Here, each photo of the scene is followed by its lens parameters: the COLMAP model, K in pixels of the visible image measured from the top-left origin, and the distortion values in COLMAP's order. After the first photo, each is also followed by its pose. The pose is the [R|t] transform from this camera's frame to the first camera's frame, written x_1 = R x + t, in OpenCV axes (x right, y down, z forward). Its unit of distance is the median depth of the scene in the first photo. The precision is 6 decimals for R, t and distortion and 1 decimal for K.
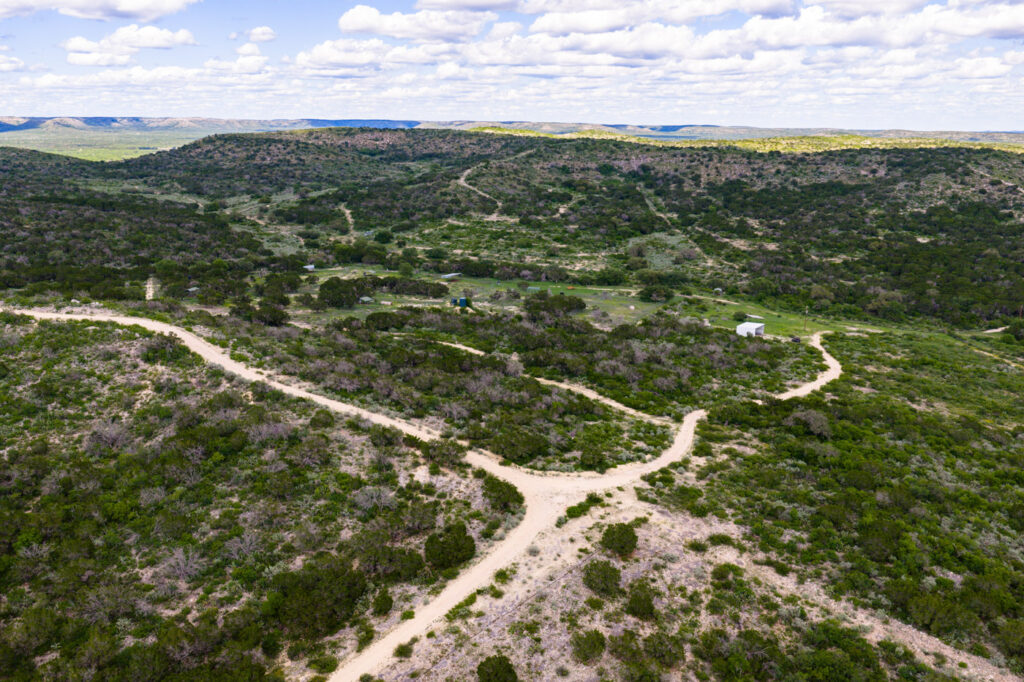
lens RADIAL K [[844.4, 0, 513.7], [0, 844.4, 336.0], [0, 0, 1]] dist [0.019275, -0.029587]
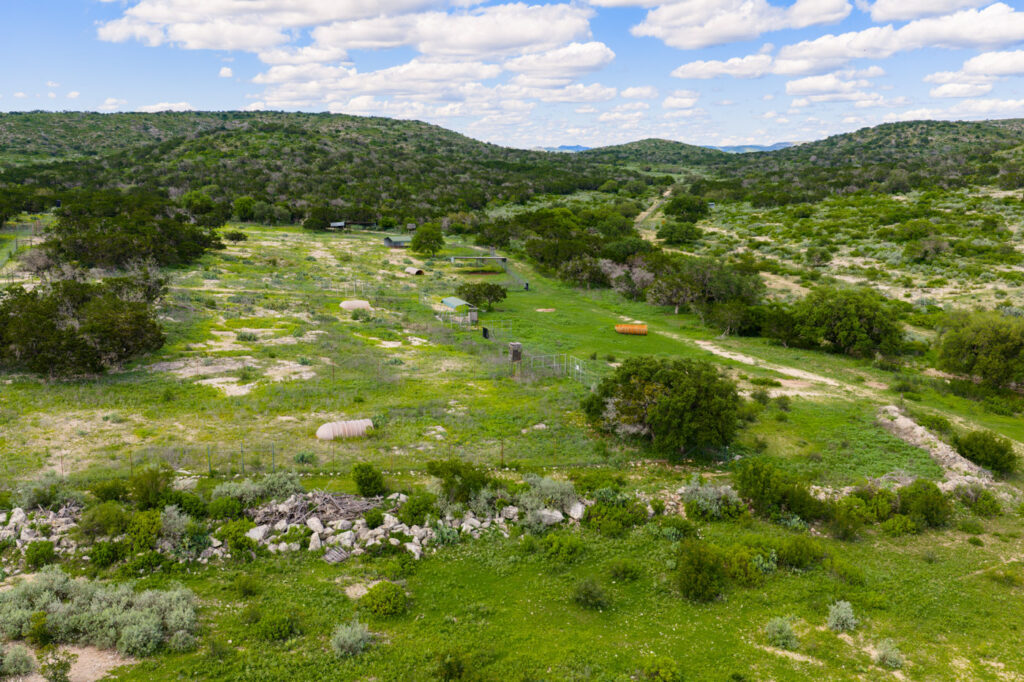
lens RADIAL K [[844.4, 0, 510.0], [0, 844.4, 340.2], [0, 0, 1]] dist [0.019275, -0.029587]
pose [[0.606720, 0.165600, -0.777475, 0.577555], [-0.190705, 0.979819, 0.059878, -0.124715], [0.771701, 0.111940, 0.626057, 1.670210]]
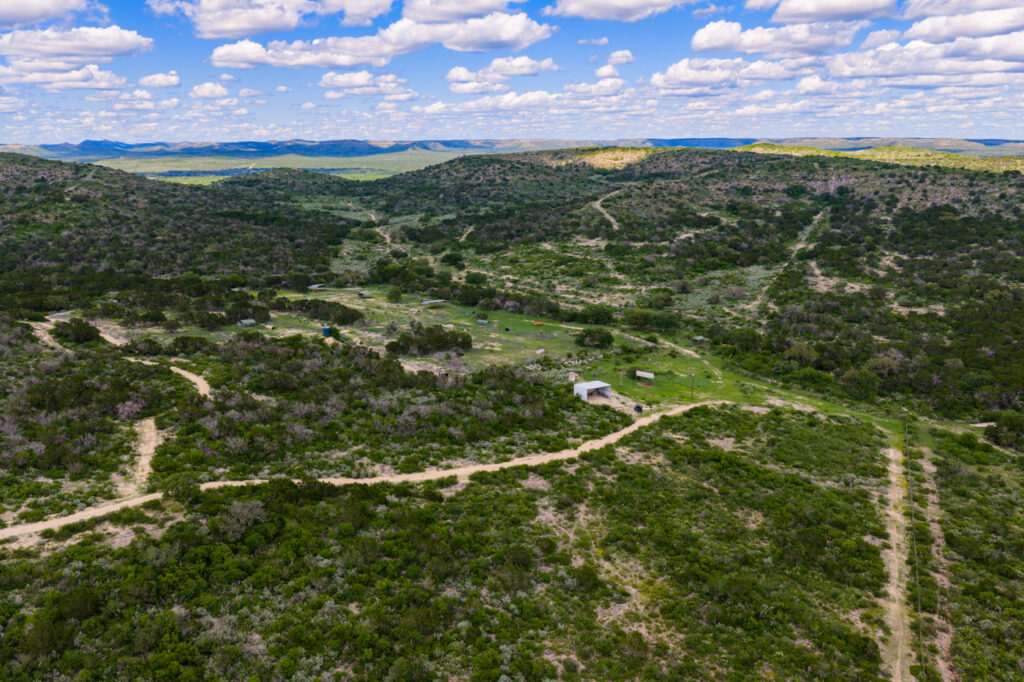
lens RADIAL K [[844.4, 0, 504.3], [0, 844.4, 343.5], [0, 0, 1]] dist [0.019275, -0.029587]
pose [[0.920444, 0.077575, -0.383100, 0.825276], [-0.082566, 0.996580, 0.003425, -0.066241], [0.382055, 0.028478, 0.923701, 0.280743]]
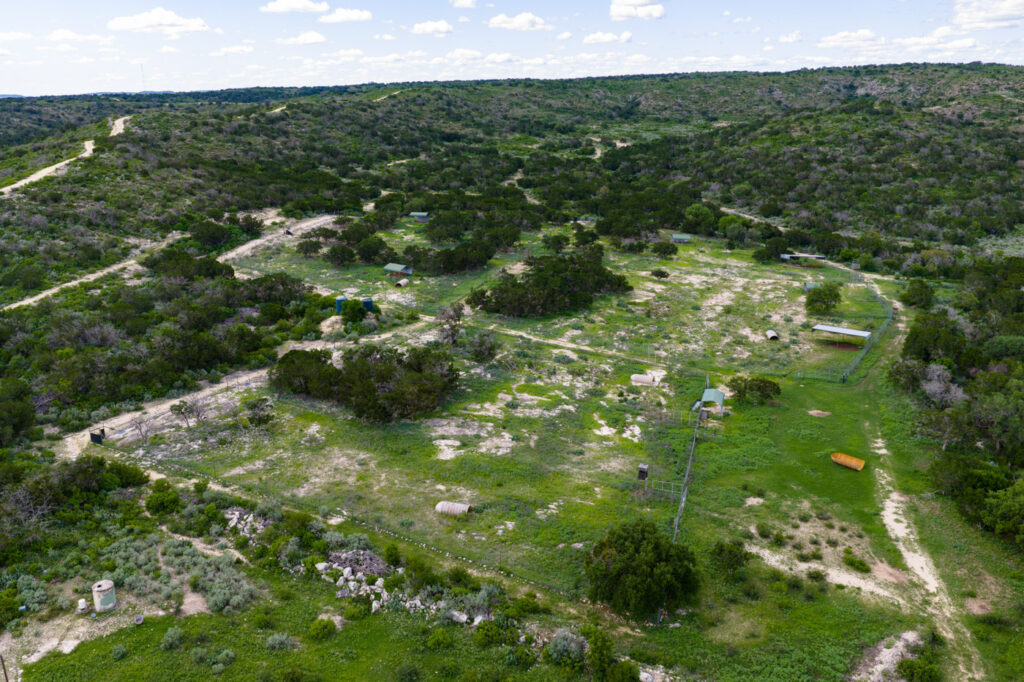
lens RADIAL K [[844.4, 0, 514.0], [0, 844.4, 342.0], [0, 0, 1]] dist [0.019275, -0.029587]
pose [[-0.083111, 0.280029, -0.956387, 0.769495], [-0.228946, 0.928672, 0.291810, -0.334472], [0.969885, 0.243213, -0.013072, 1.871448]]
